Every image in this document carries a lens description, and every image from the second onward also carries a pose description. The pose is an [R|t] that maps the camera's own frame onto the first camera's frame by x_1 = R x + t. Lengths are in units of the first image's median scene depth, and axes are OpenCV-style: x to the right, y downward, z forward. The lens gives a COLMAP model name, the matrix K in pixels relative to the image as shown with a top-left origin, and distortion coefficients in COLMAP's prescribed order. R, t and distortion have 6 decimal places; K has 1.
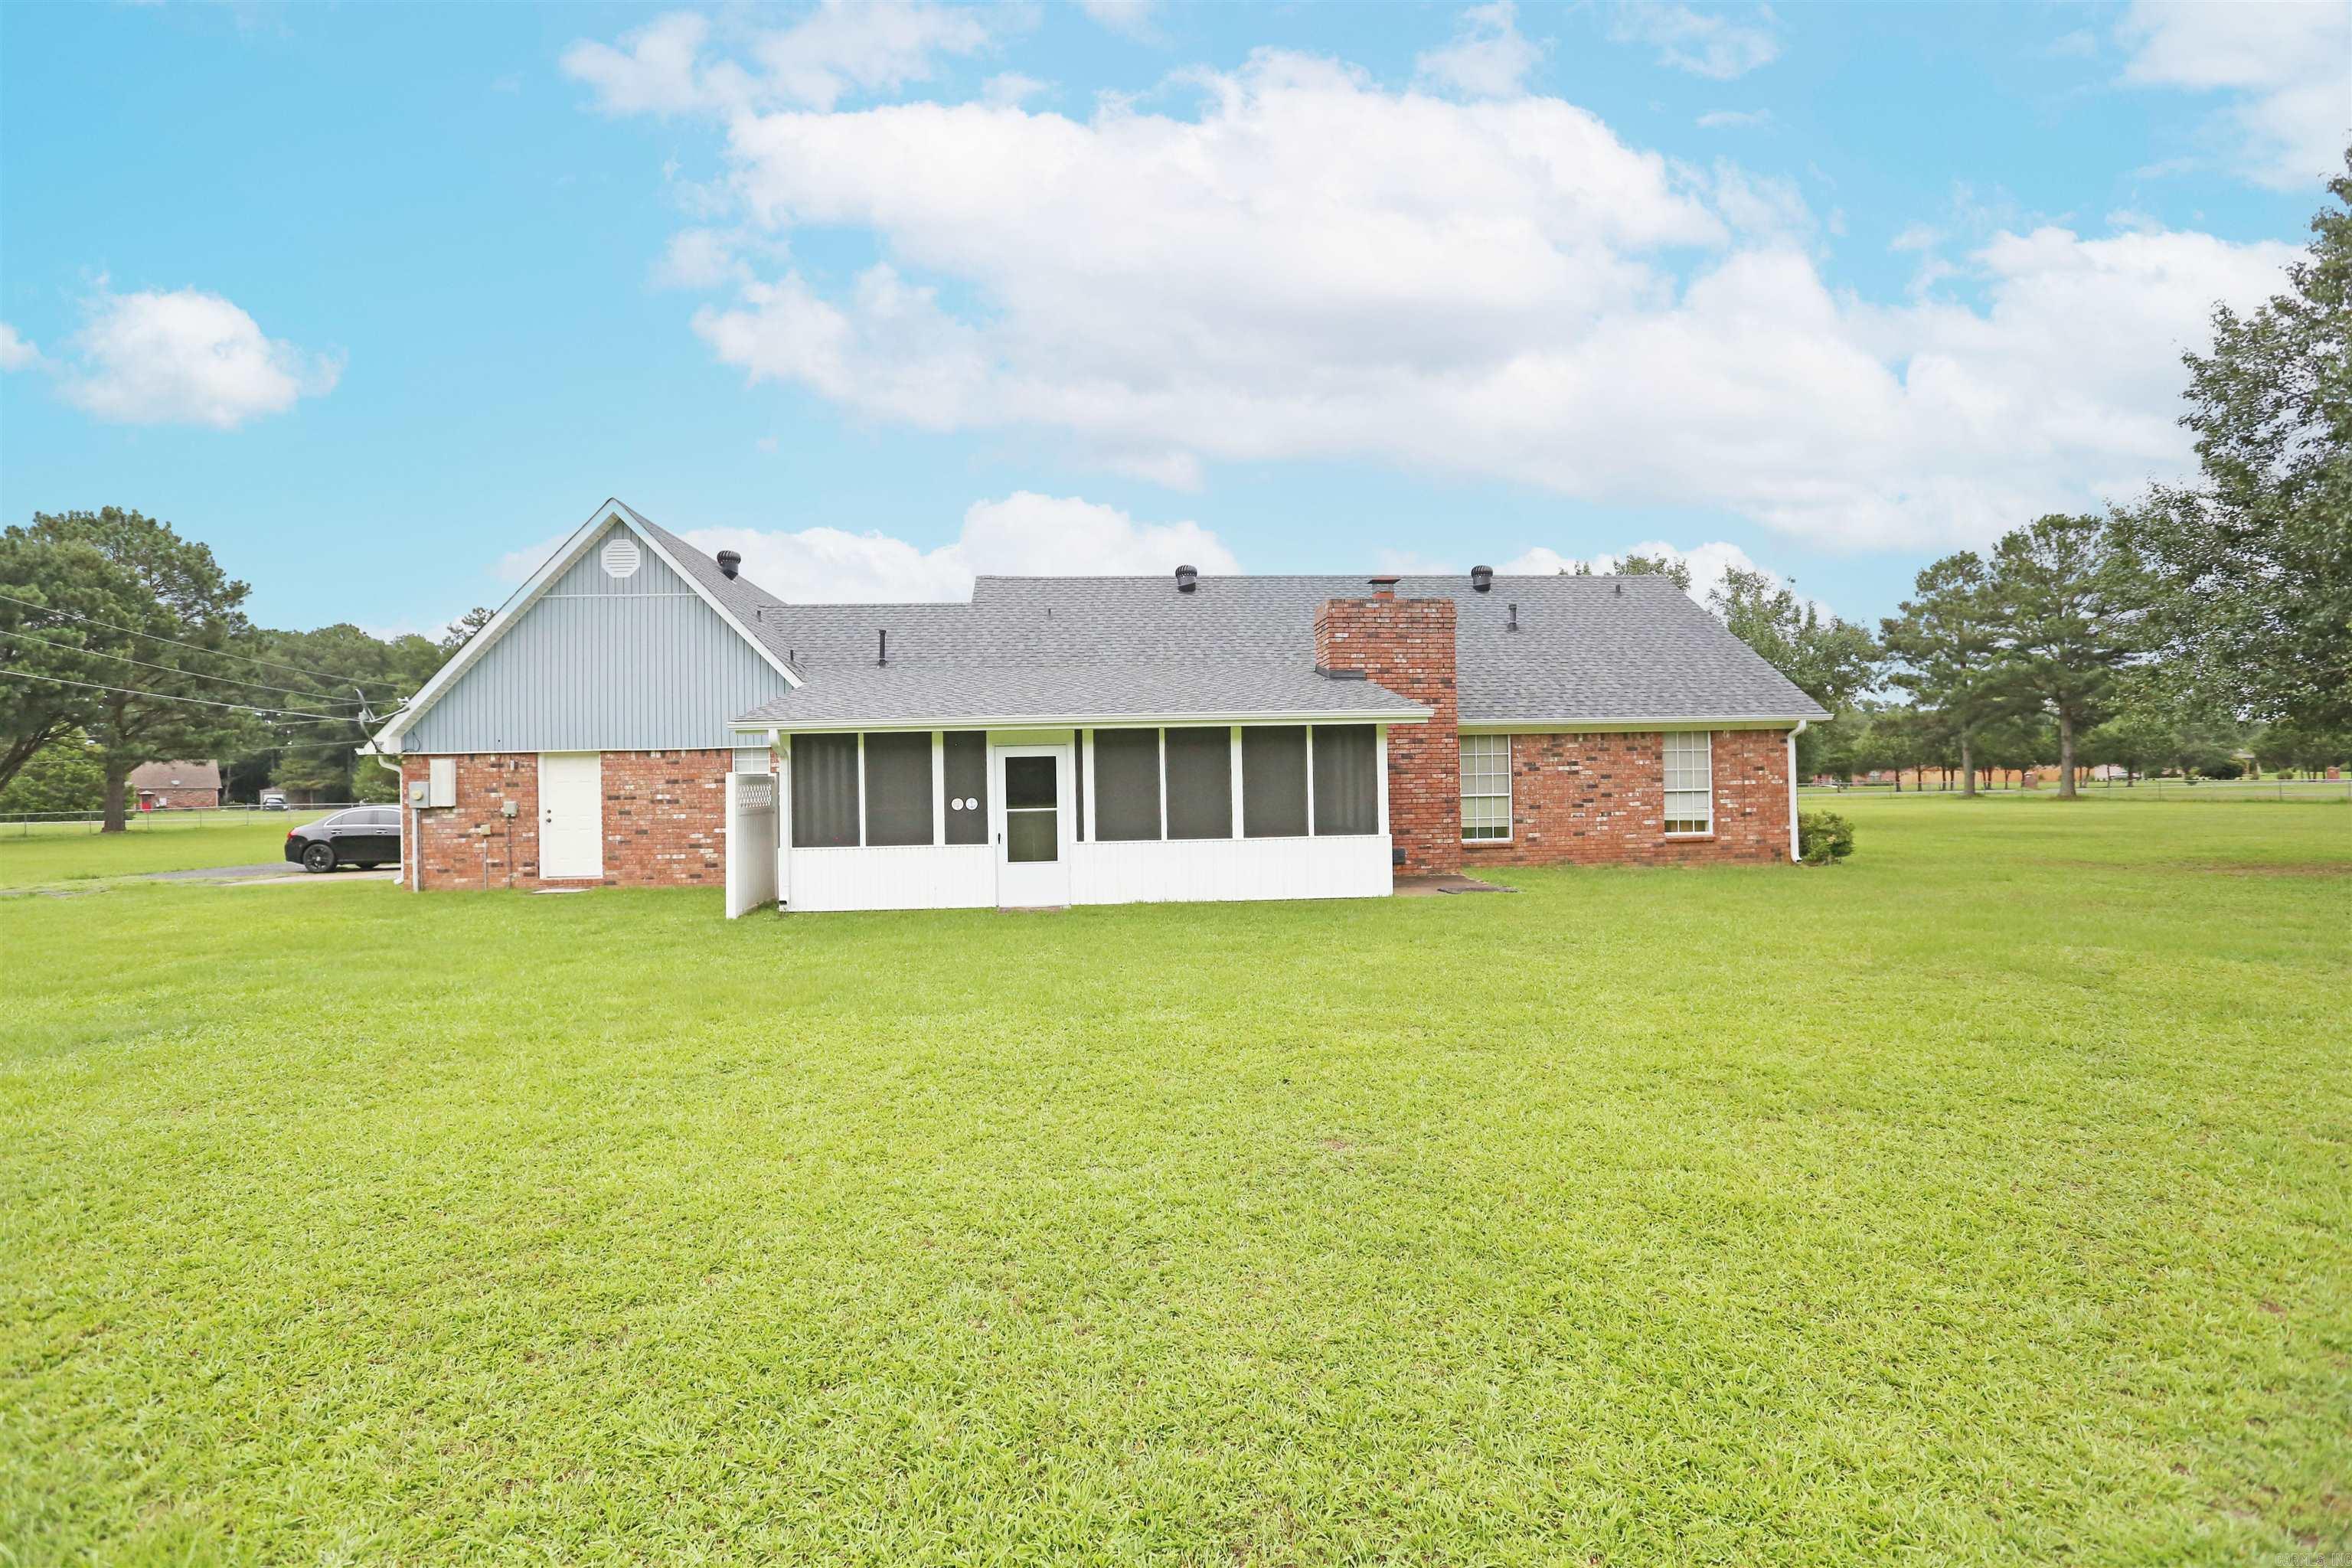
lens RADIAL K [[1111.7, 0, 1176.0], [0, 1111.7, 784.0], [0, 0, 1]] dist [-0.000381, -0.000012]
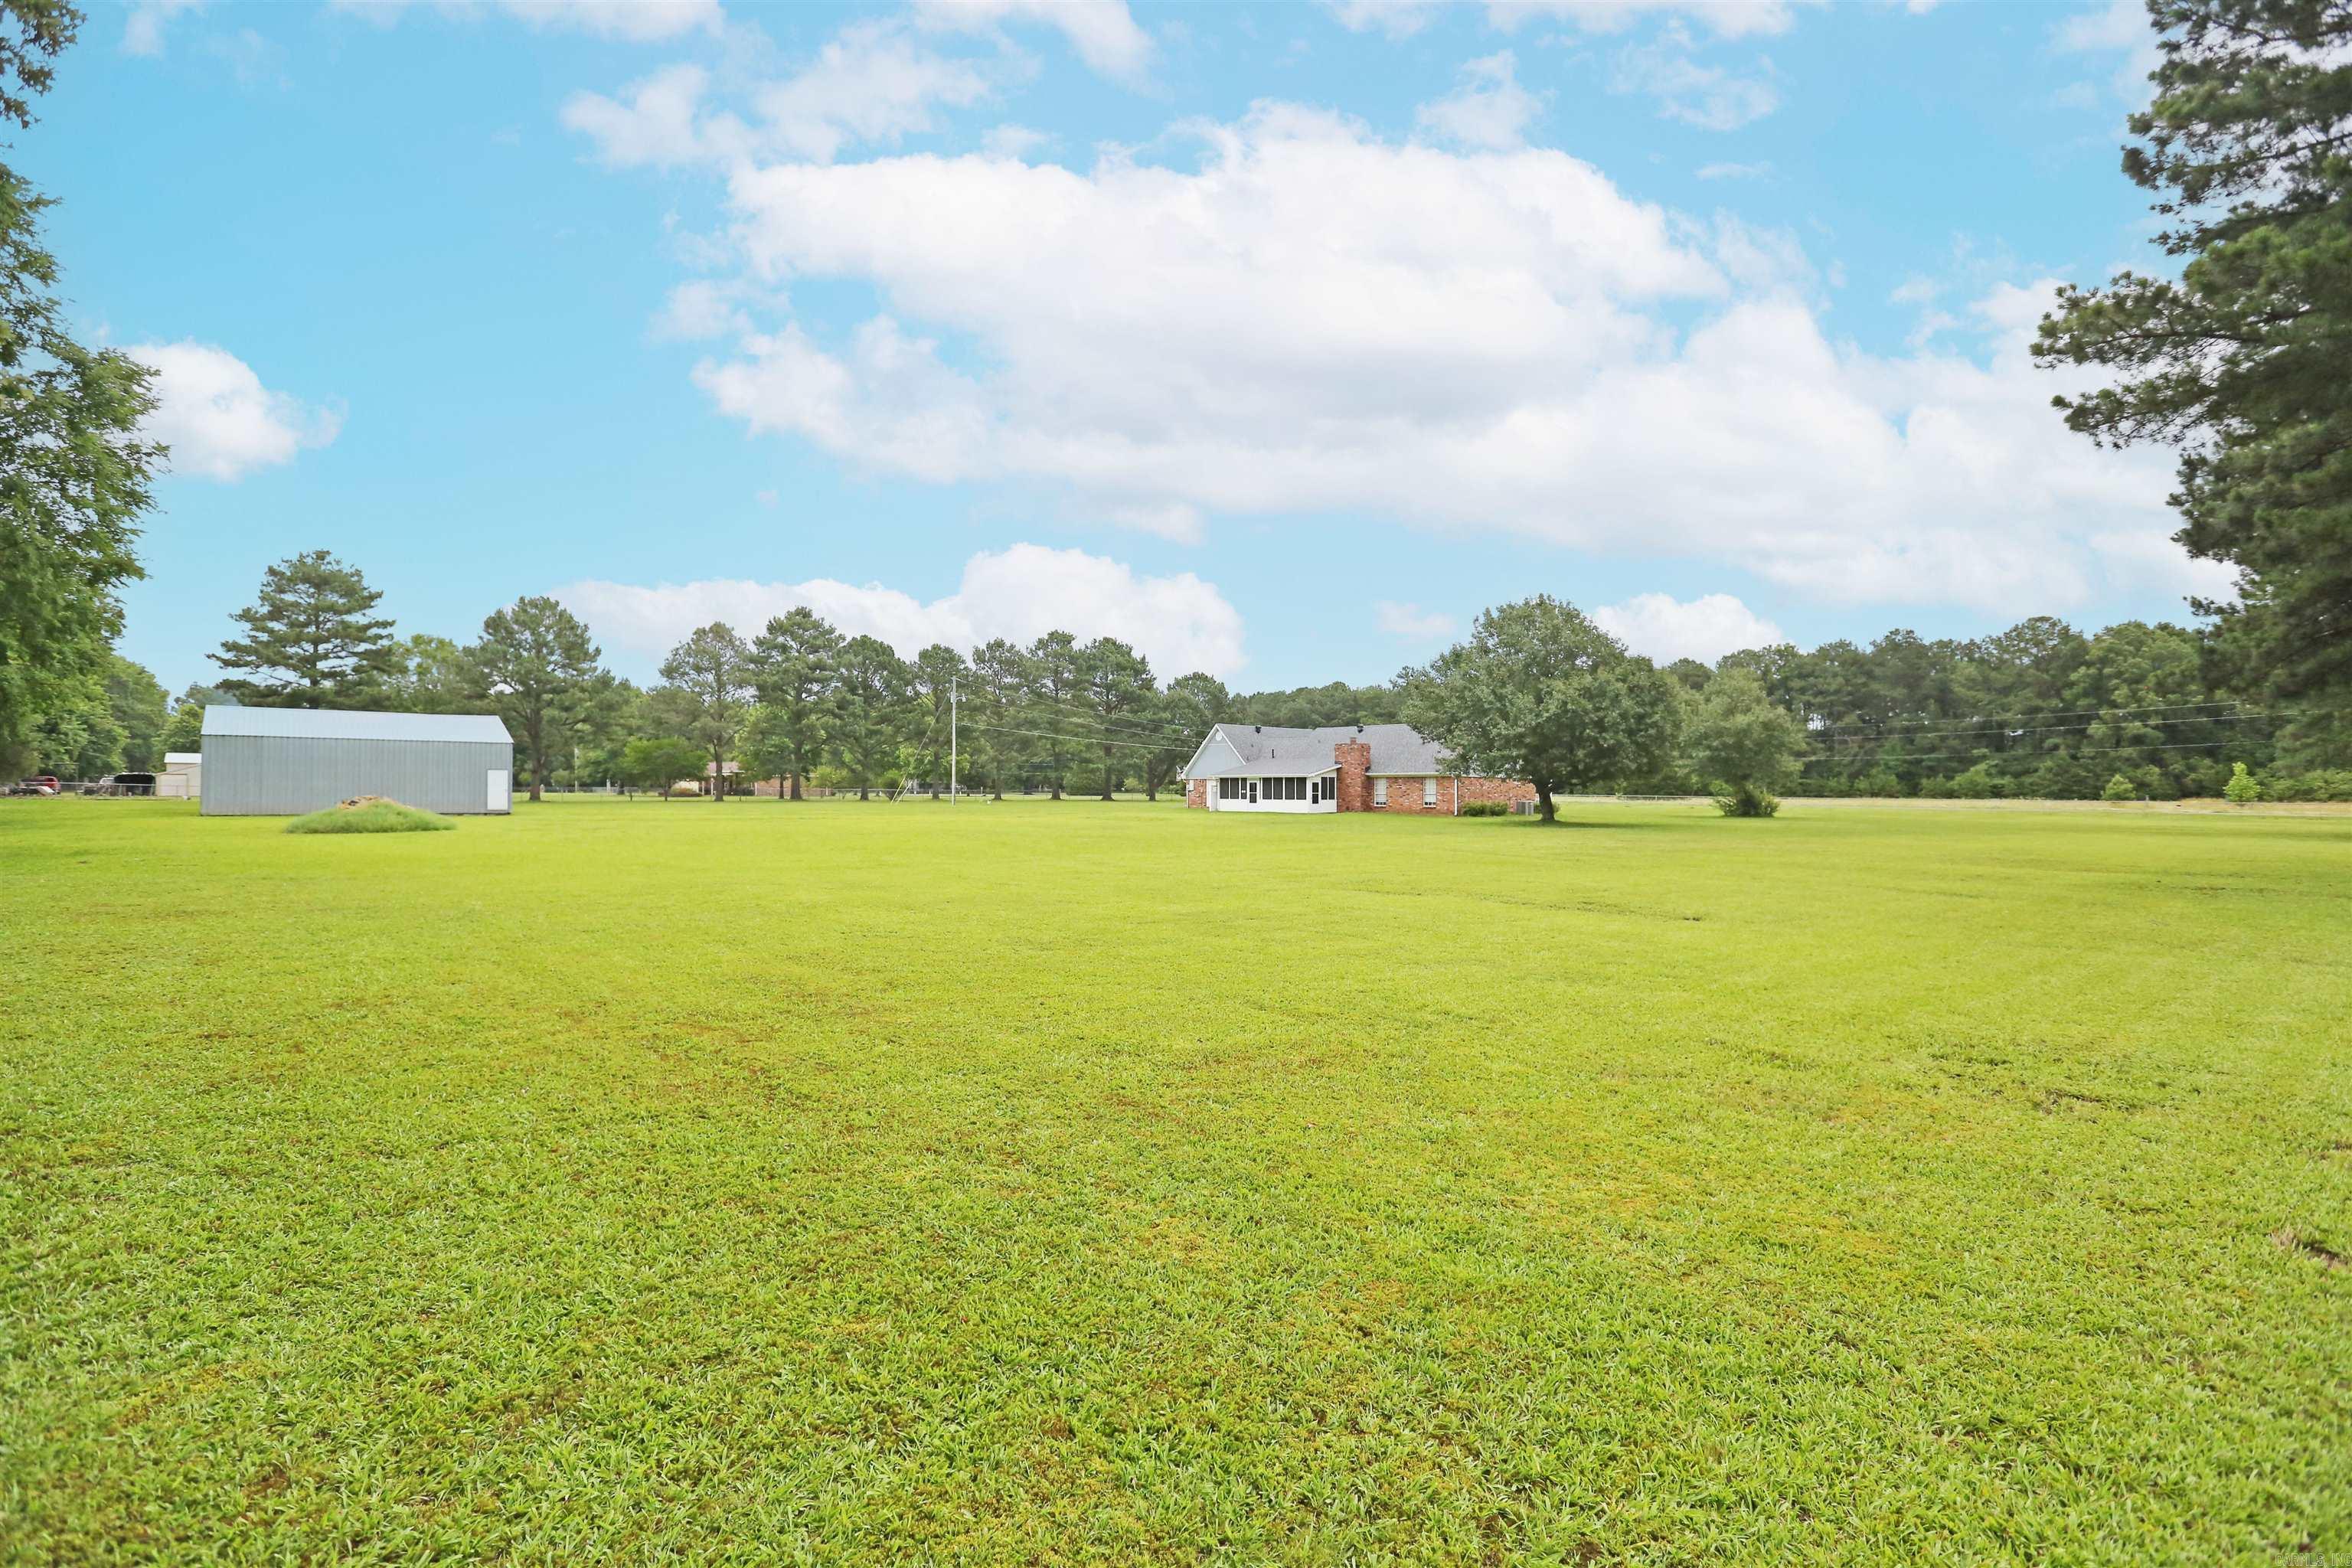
lens RADIAL K [[1111.7, 0, 1176.0], [0, 1111.7, 784.0], [0, 0, 1]] dist [-0.000381, -0.000012]
pose [[0.656770, 0.016602, -0.753908, 3.557059], [-0.014608, 0.999850, 0.009292, -0.062577], [0.753950, 0.004910, 0.656914, -2.706950]]
